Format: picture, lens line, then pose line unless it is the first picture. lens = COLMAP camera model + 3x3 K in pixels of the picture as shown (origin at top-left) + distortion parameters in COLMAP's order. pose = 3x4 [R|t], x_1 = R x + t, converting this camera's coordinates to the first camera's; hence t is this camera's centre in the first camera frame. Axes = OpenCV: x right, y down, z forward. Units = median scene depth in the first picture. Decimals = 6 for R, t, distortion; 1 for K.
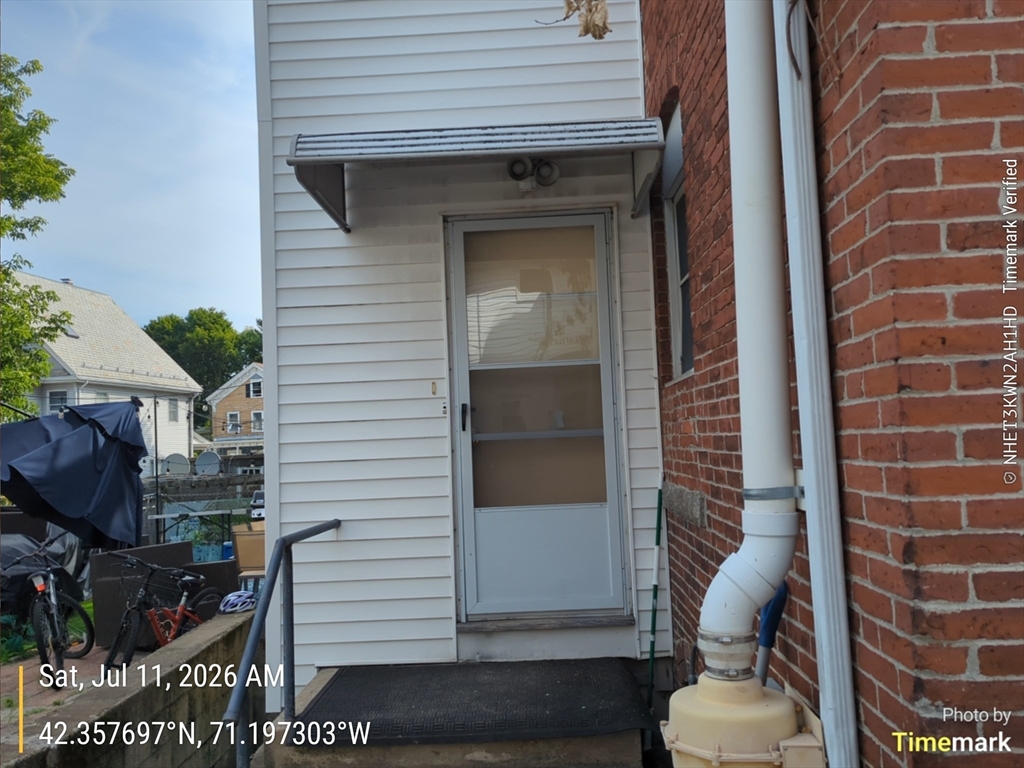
lens RADIAL K [[832.1, 0, 512.0], [0, 832.1, 384.0], [0, 0, 1]] dist [0.076890, -0.078291]
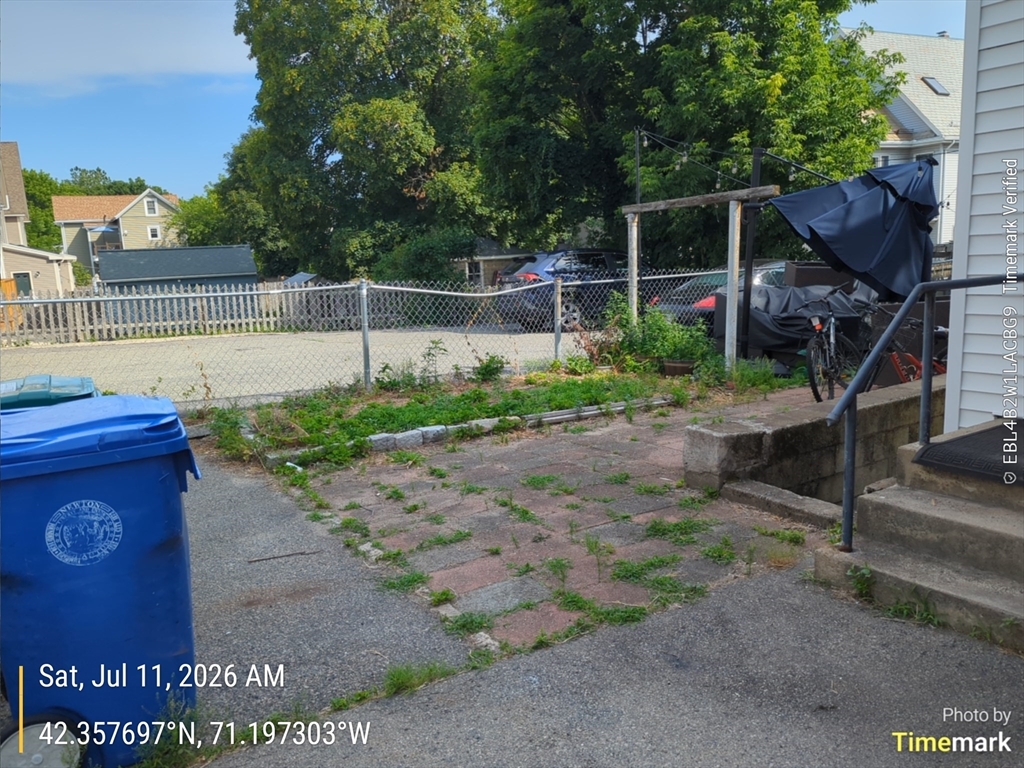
lens RADIAL K [[832.1, 0, 512.0], [0, 832.1, 384.0], [0, 0, 1]] dist [0.076890, -0.078291]
pose [[0.582271, 0.143750, -0.800185, 0.715284], [0.079565, 0.969443, 0.232054, 0.033778], [0.809092, -0.198785, 0.553041, -0.126155]]
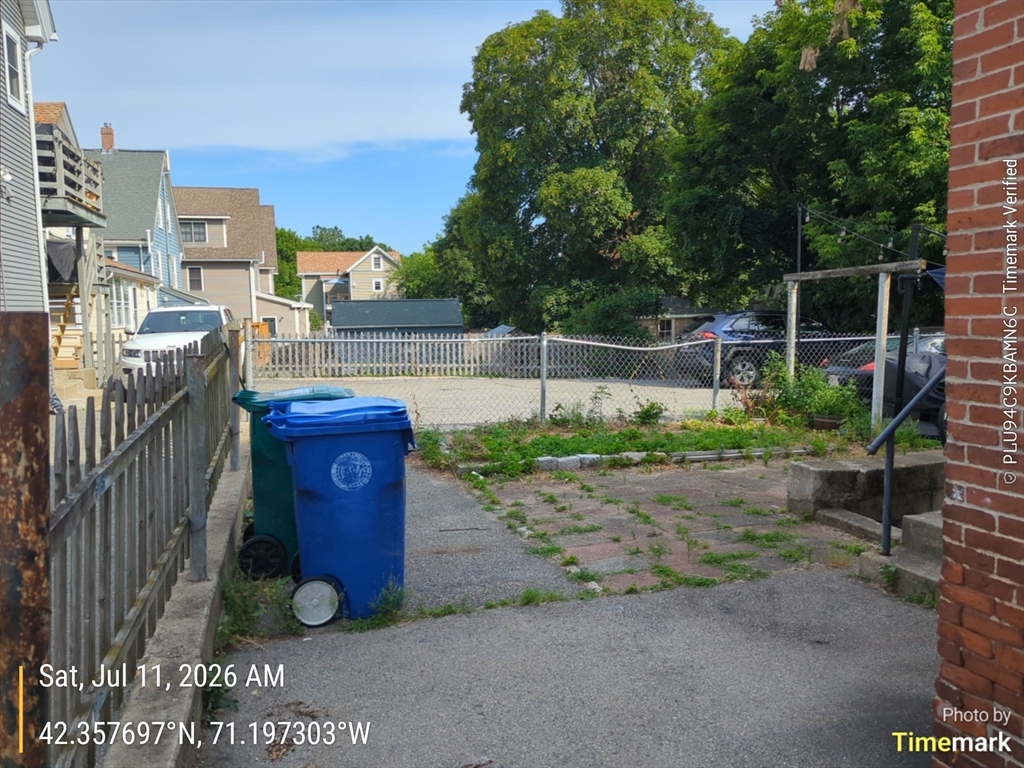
lens RADIAL K [[832.1, 0, 512.0], [0, 832.1, 384.0], [0, 0, 1]] dist [0.076890, -0.078291]
pose [[0.375487, 0.114890, -0.919679, 1.690284], [0.066525, 0.986387, 0.150384, -0.042684], [0.924437, -0.117649, 0.362732, -0.429364]]
